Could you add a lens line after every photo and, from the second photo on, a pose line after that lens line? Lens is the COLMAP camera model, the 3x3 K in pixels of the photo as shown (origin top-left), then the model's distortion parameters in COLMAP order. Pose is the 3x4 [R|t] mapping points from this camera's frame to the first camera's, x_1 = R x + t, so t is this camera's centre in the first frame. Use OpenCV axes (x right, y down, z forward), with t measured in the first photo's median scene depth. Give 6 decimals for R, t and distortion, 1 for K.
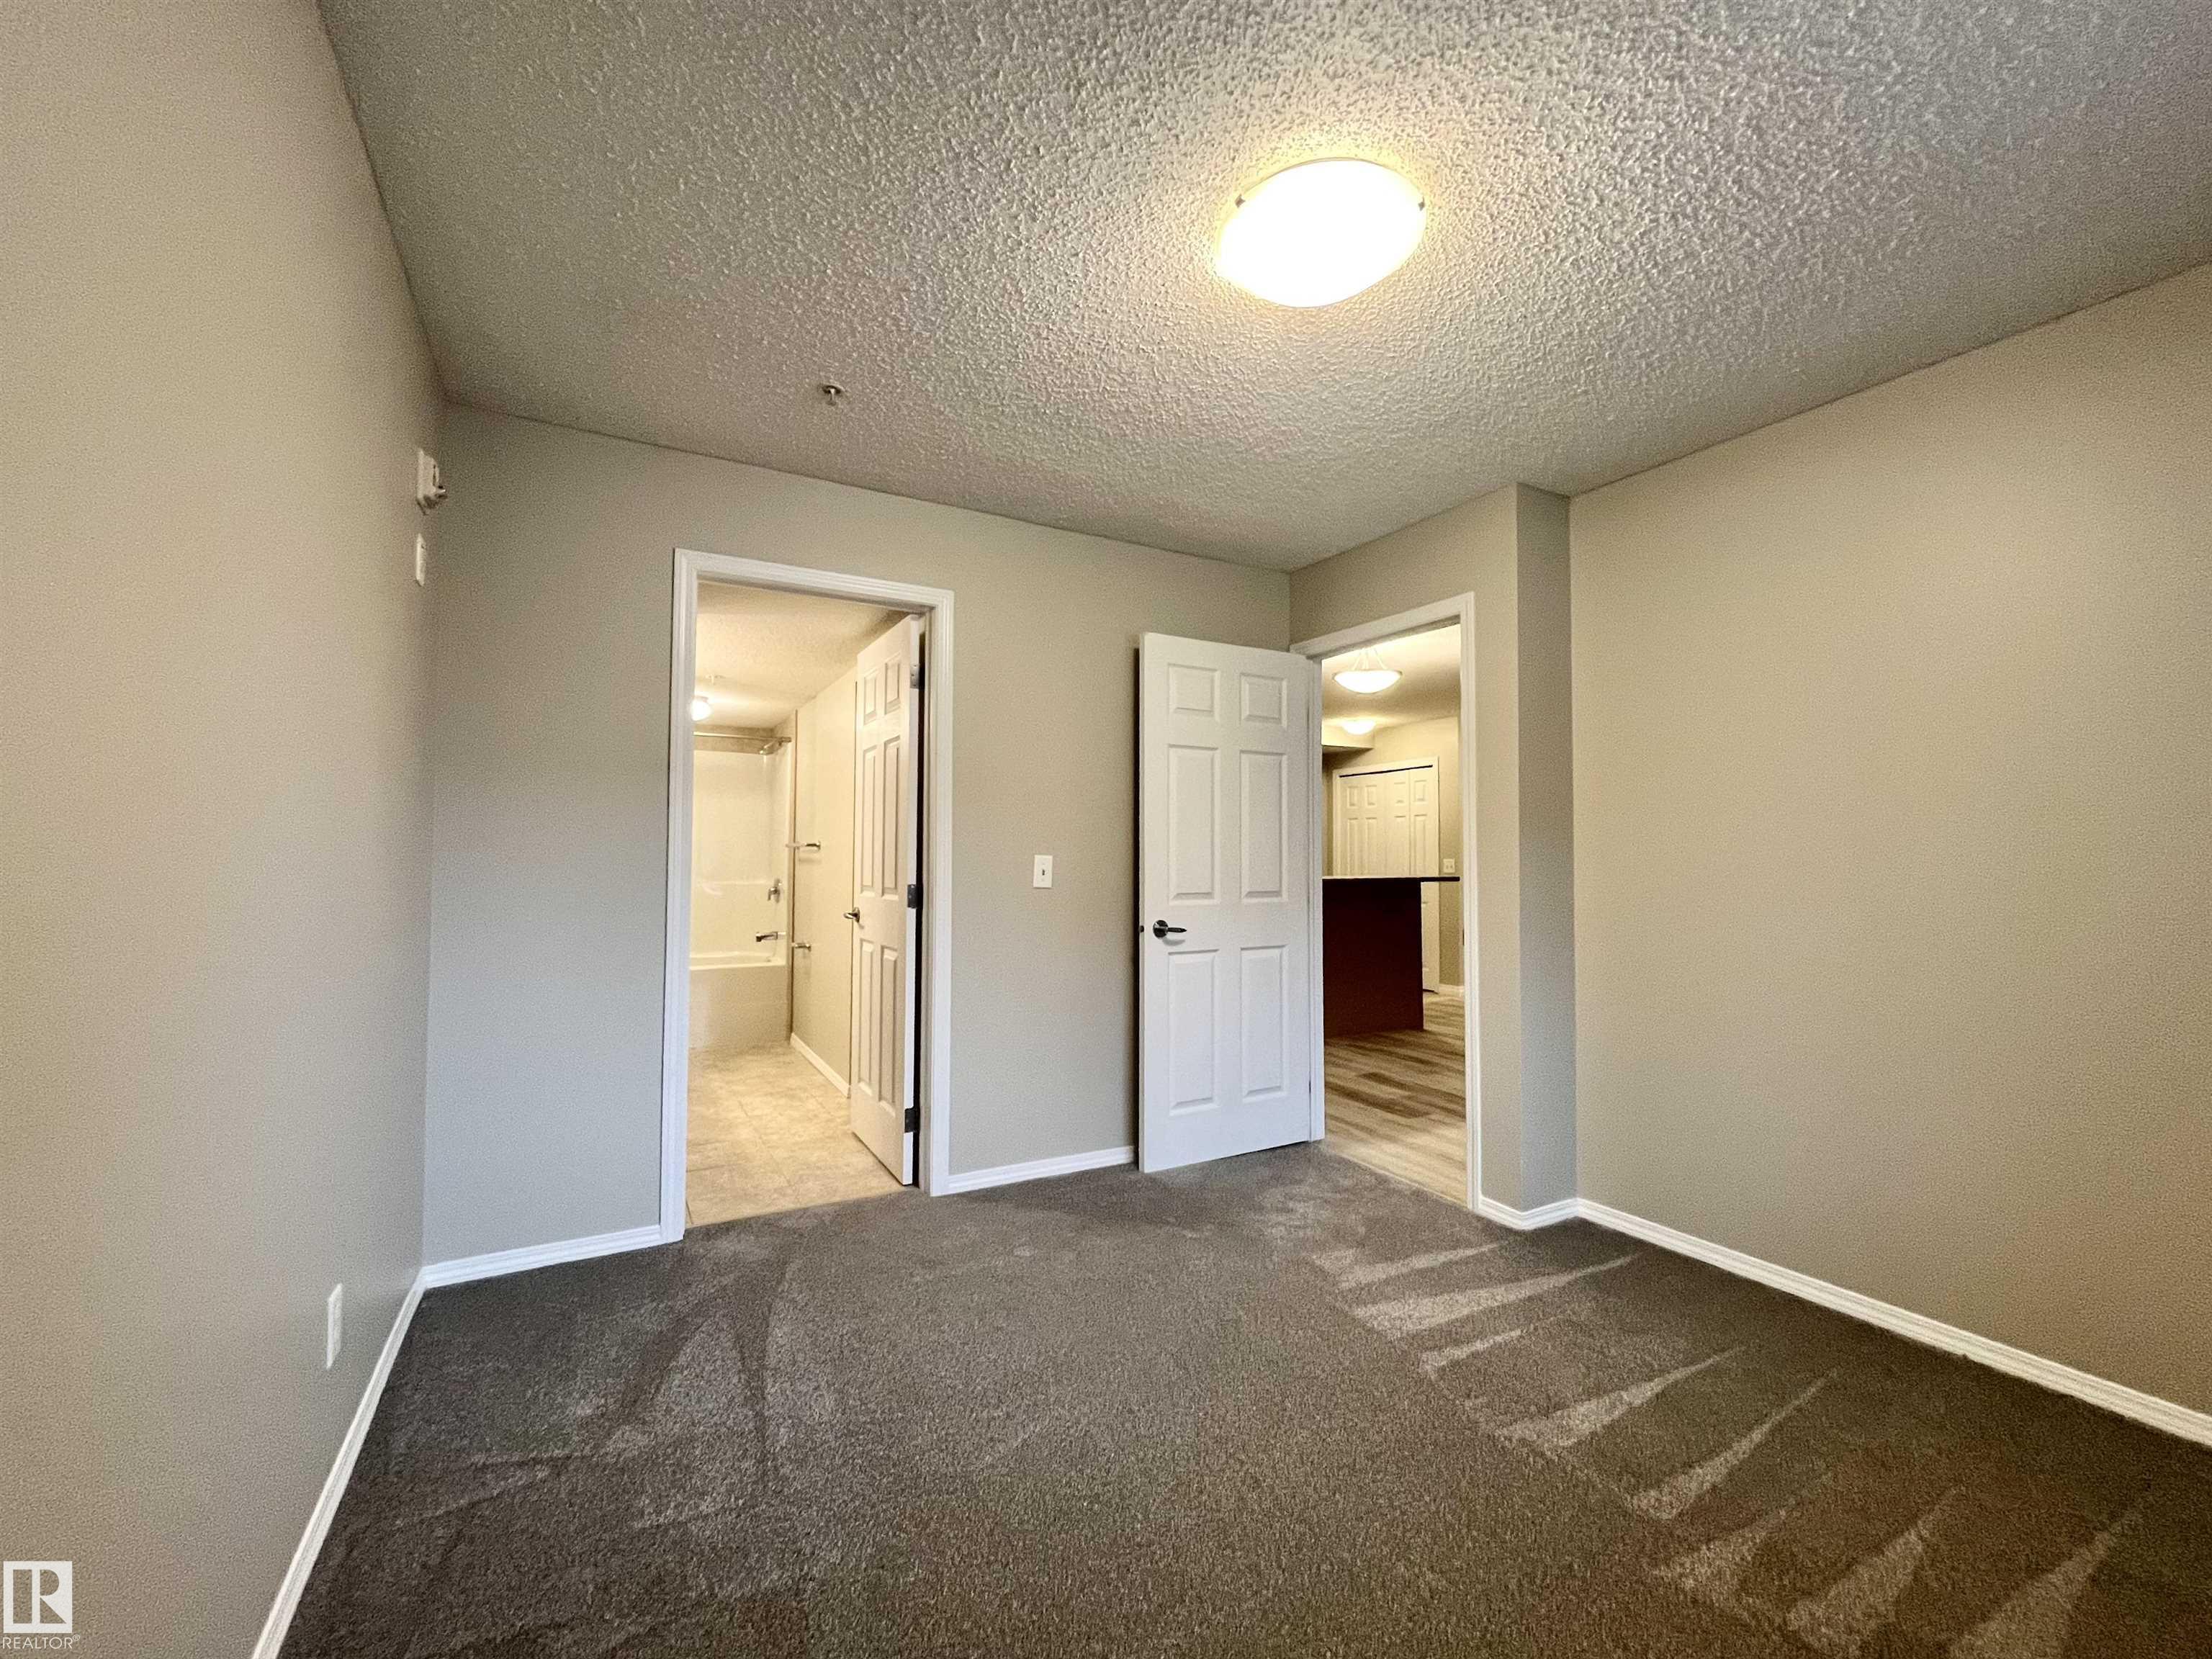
lens RADIAL K [[891.5, 0, 1115.5], [0, 891.5, 825.9], [0, 0, 1]] dist [-0.006982, -0.000566]
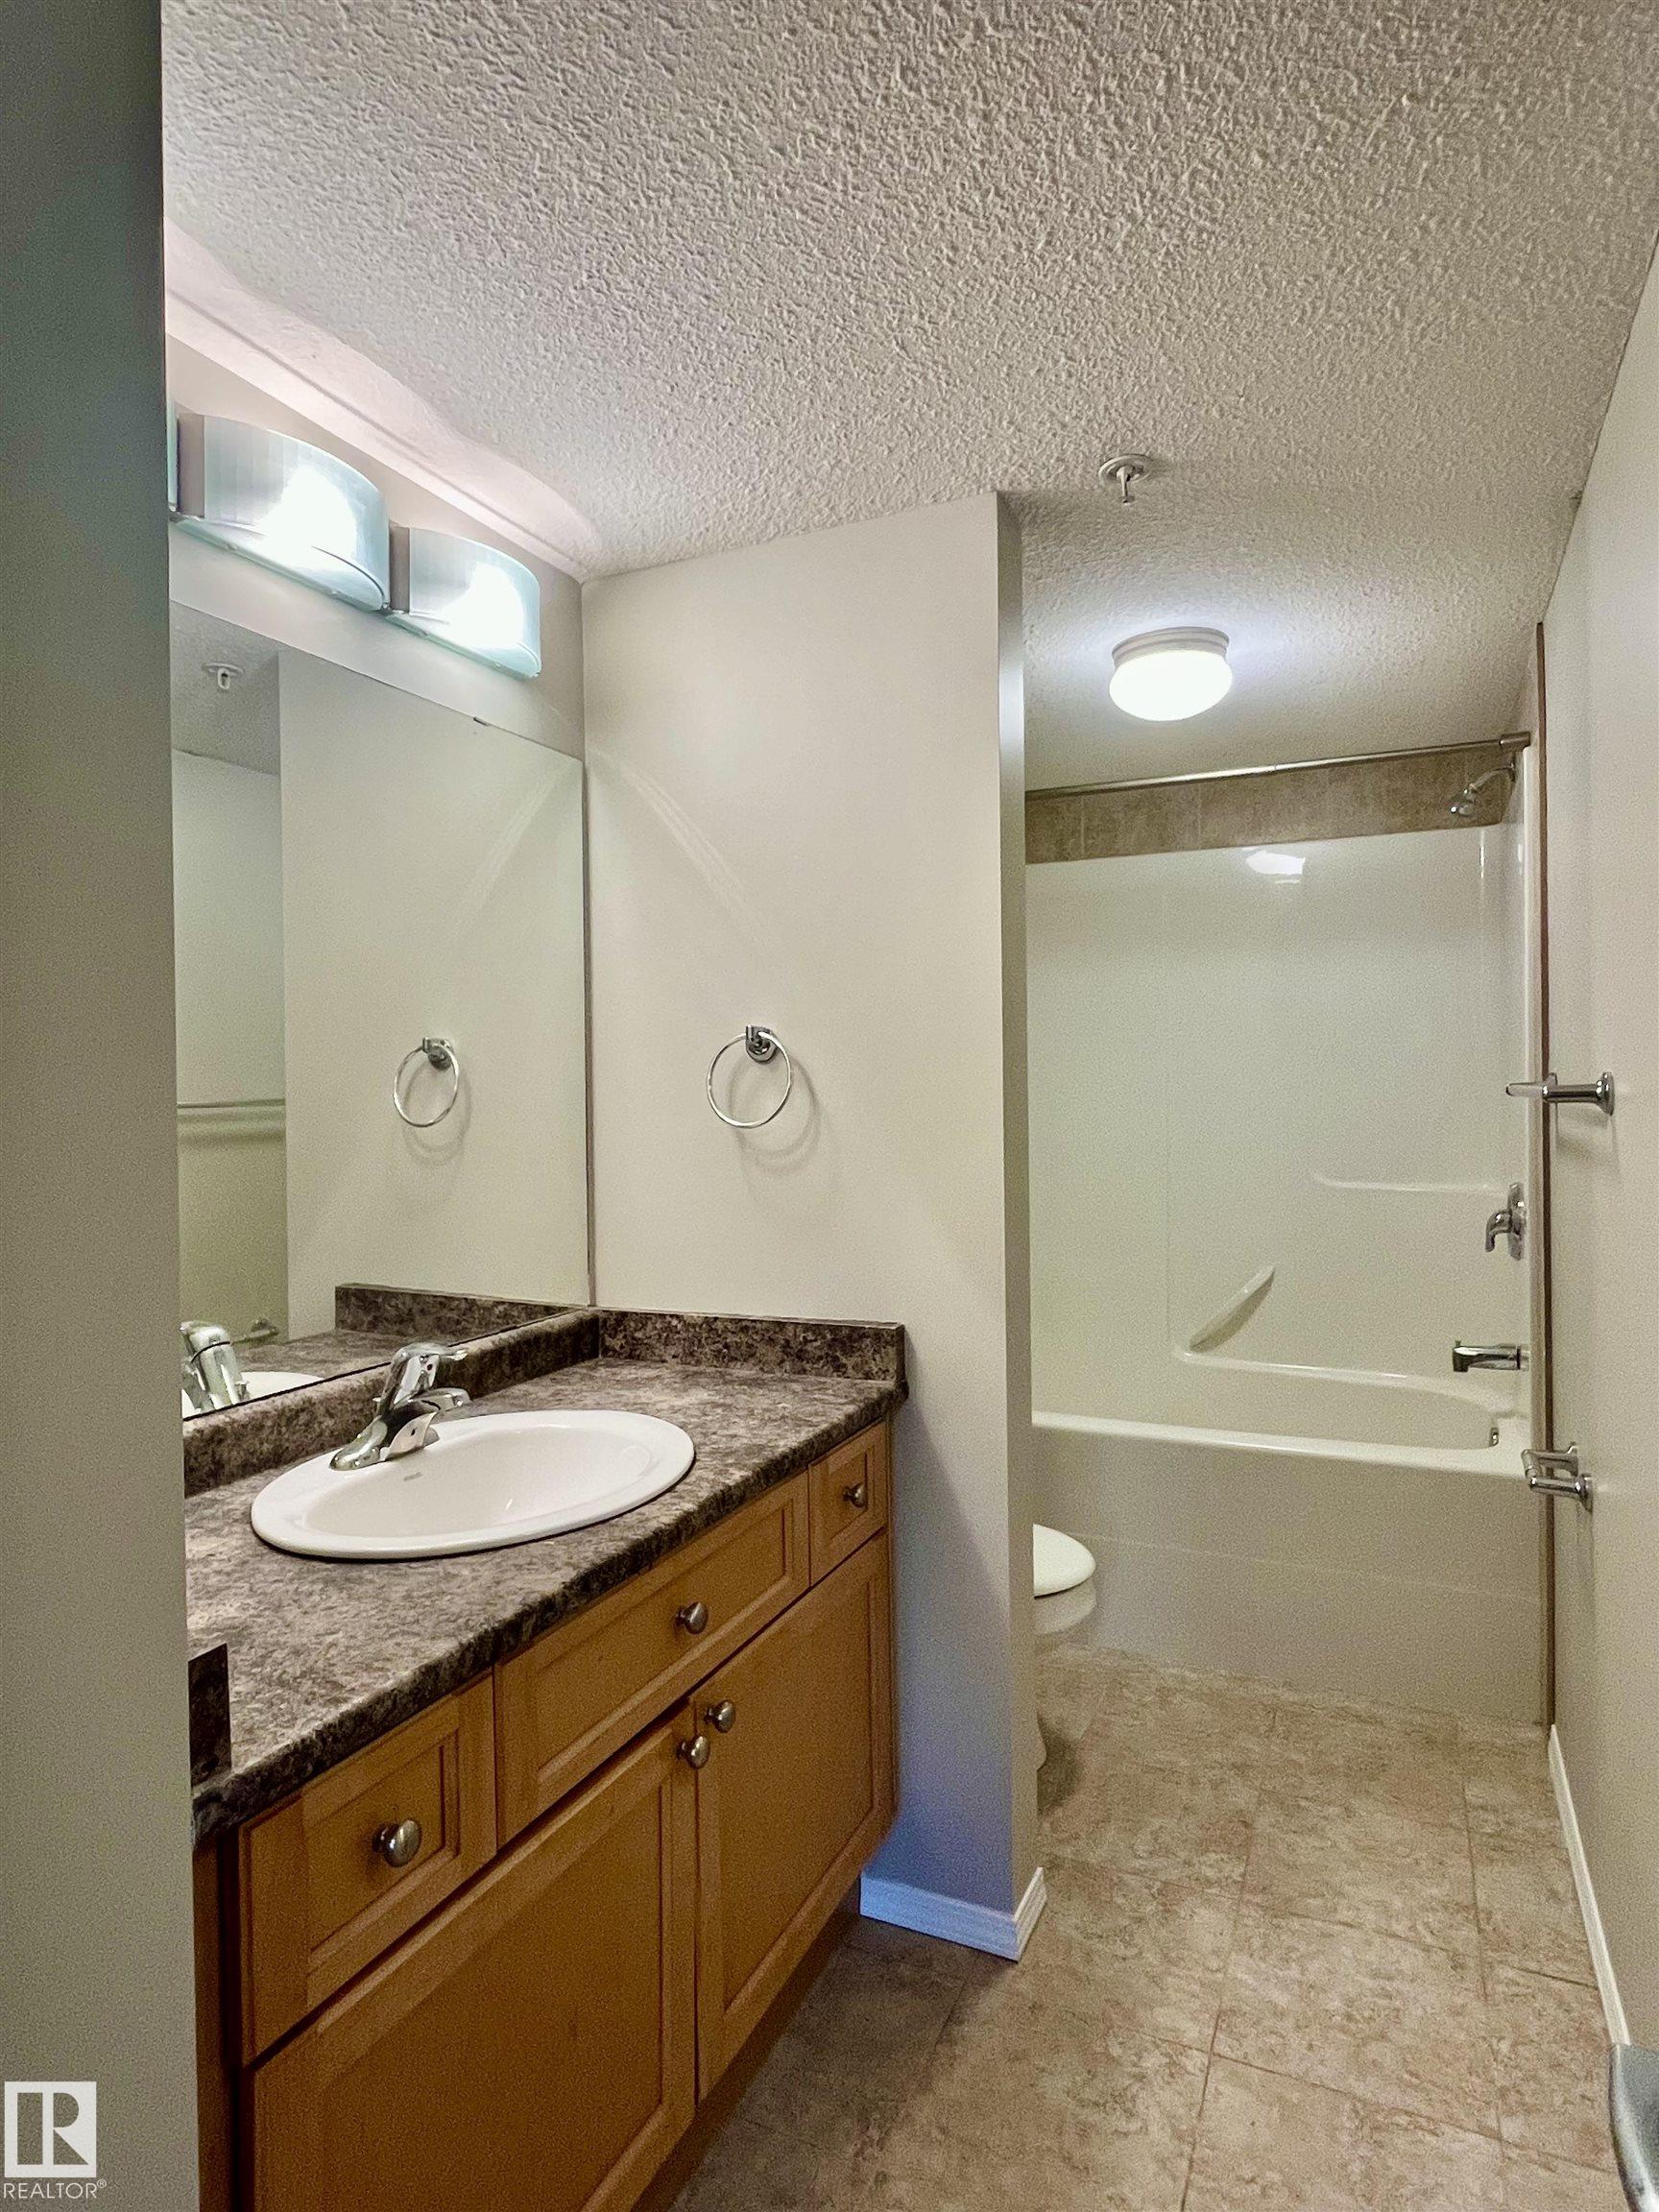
lens RADIAL K [[1240.6, 0, 836.6], [0, 1240.6, 1085.0], [0, 0, 1]] dist [-0.003600, -0.003049]
pose [[0.582854, -0.008905, -0.812528, -0.151631], [0.034609, 0.999305, 0.013874, 0.006126], [0.811840, -0.036207, 0.582757, 0.527299]]
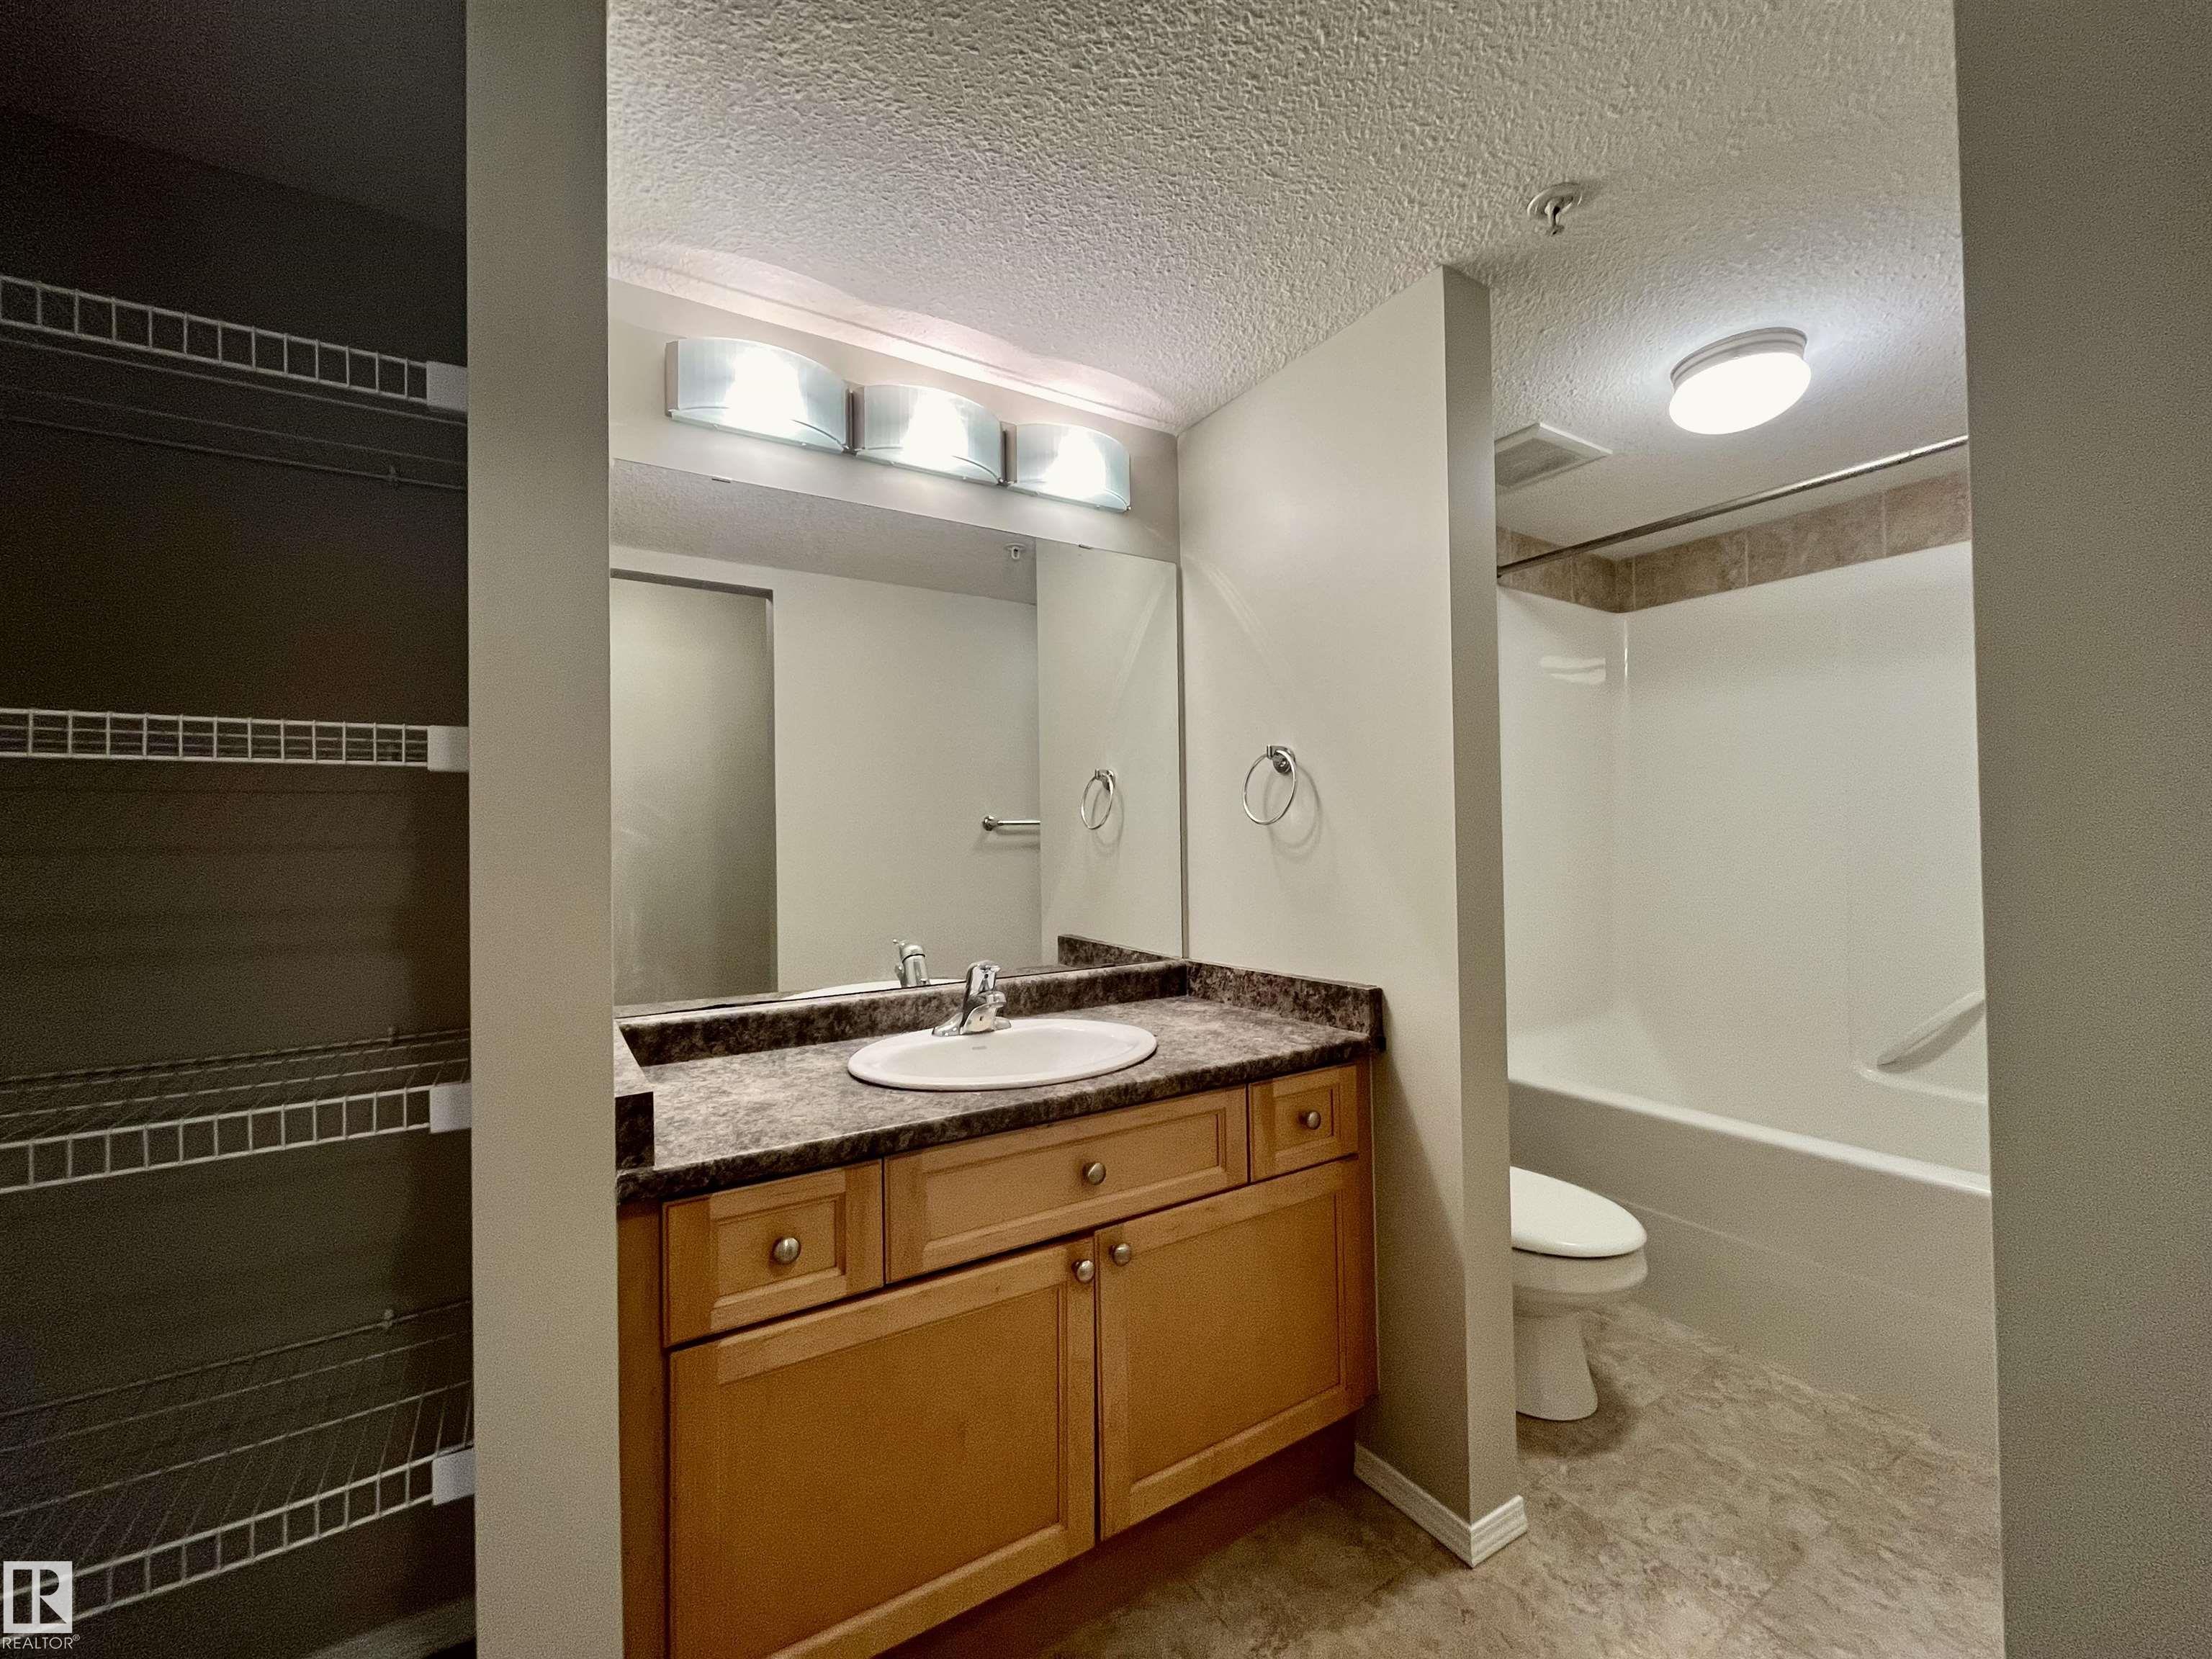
lens RADIAL K [[895.3, 0, 1095.5], [0, 895.3, 818.8], [0, 0, 1]] dist [-0.002880, 0.000439]
pose [[0.037436, -0.020504, -0.999089, -0.130406], [0.042243, 0.998928, -0.018918, 0.022045], [0.998406, -0.041497, 0.038262, 0.626356]]
